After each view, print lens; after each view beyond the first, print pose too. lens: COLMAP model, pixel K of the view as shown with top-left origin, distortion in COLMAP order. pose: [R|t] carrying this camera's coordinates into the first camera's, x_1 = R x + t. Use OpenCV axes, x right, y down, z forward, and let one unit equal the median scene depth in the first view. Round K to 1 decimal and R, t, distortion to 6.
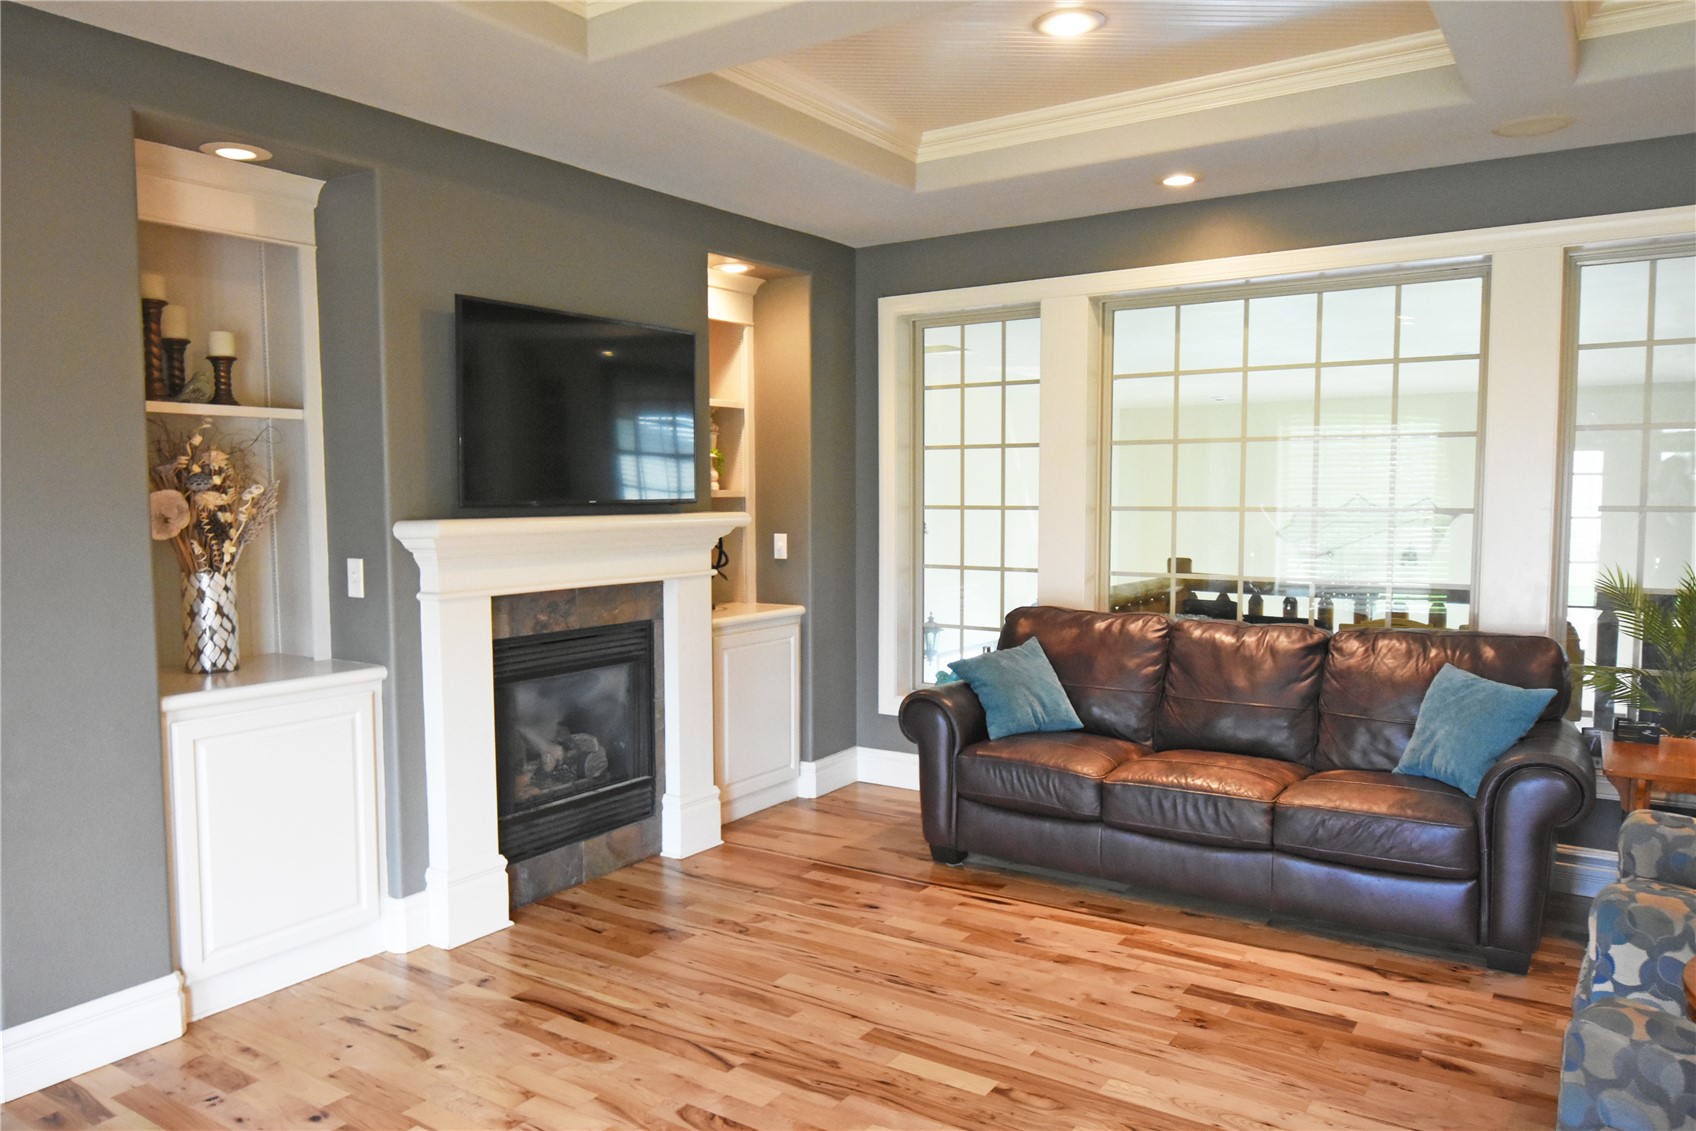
lens RADIAL K [[1158.8, 0, 841.9], [0, 1158.8, 571.5], [0, 0, 1]] dist [0.010389, 0.001157]
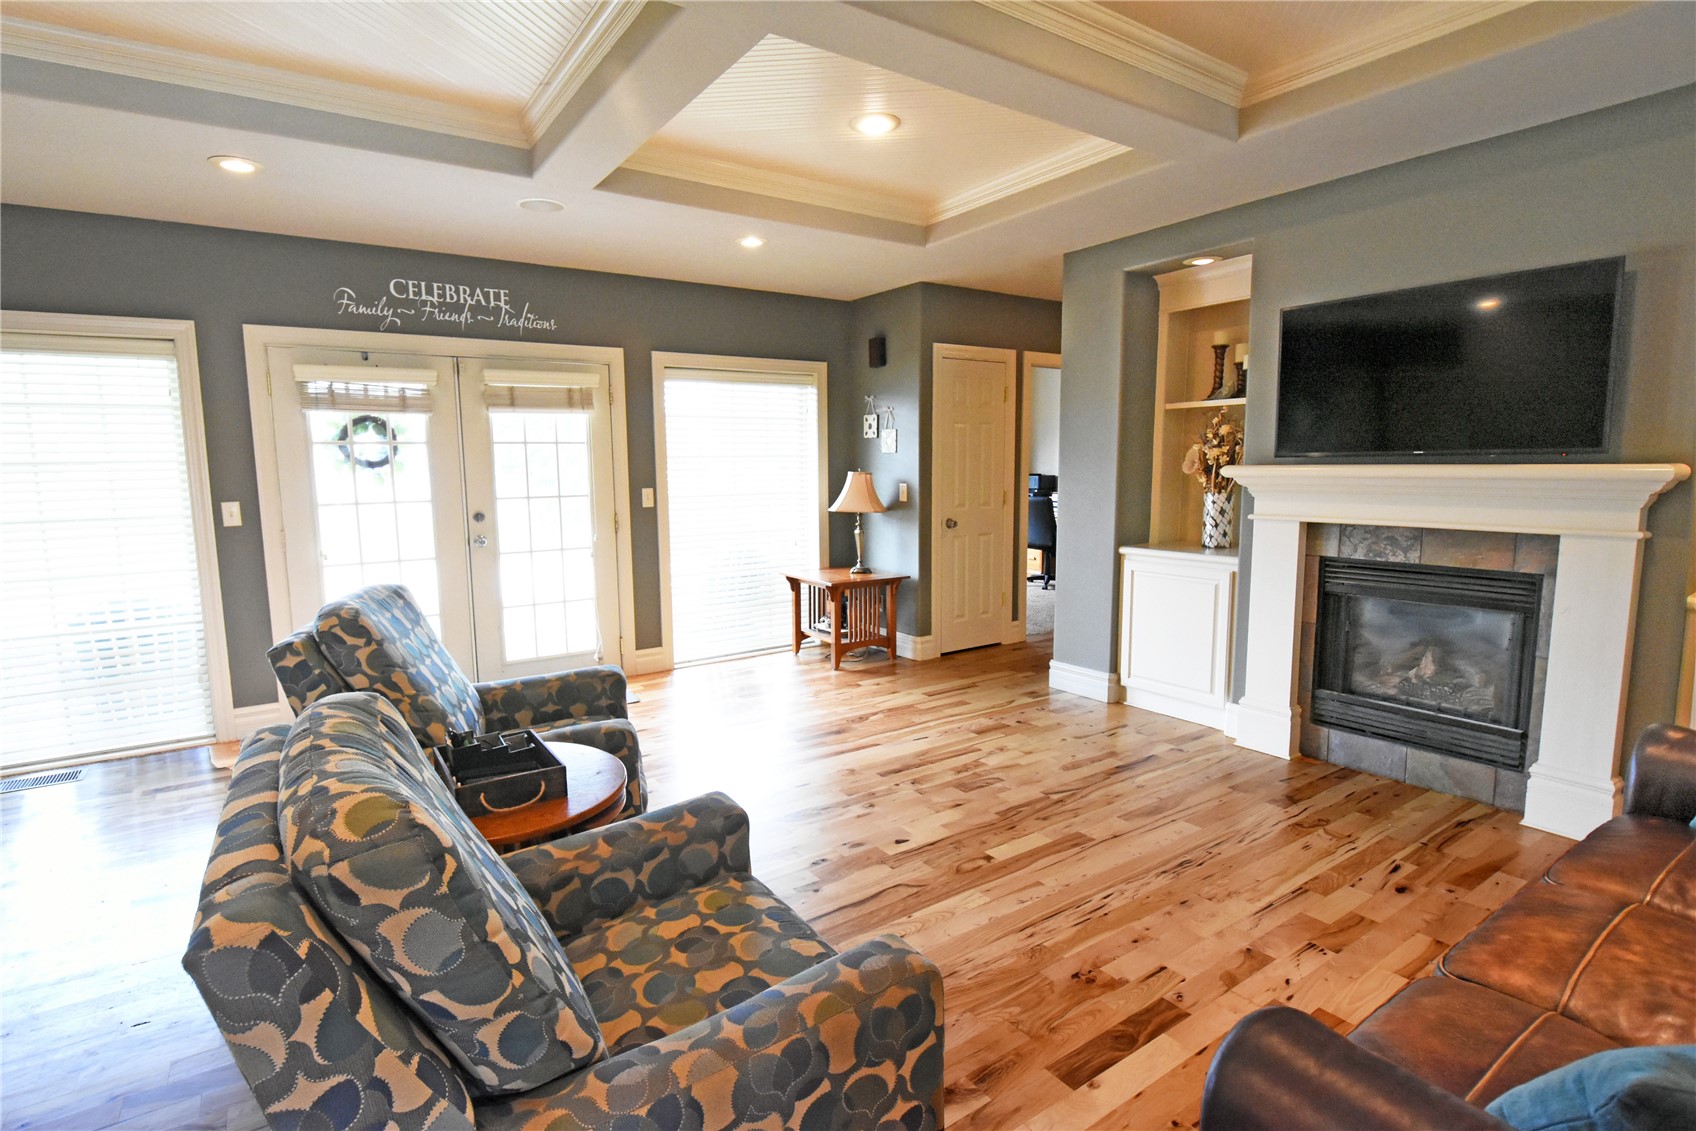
lens RADIAL K [[833.1, 0, 837.5], [0, 833.1, 565.0], [0, 0, 1]] dist [-0.002431, -0.000155]
pose [[-0.349785, 0.120828, -0.929005, 0.837880], [-0.050967, 0.987725, 0.147656, -0.047296], [0.935443, 0.098996, -0.339333, 0.843484]]
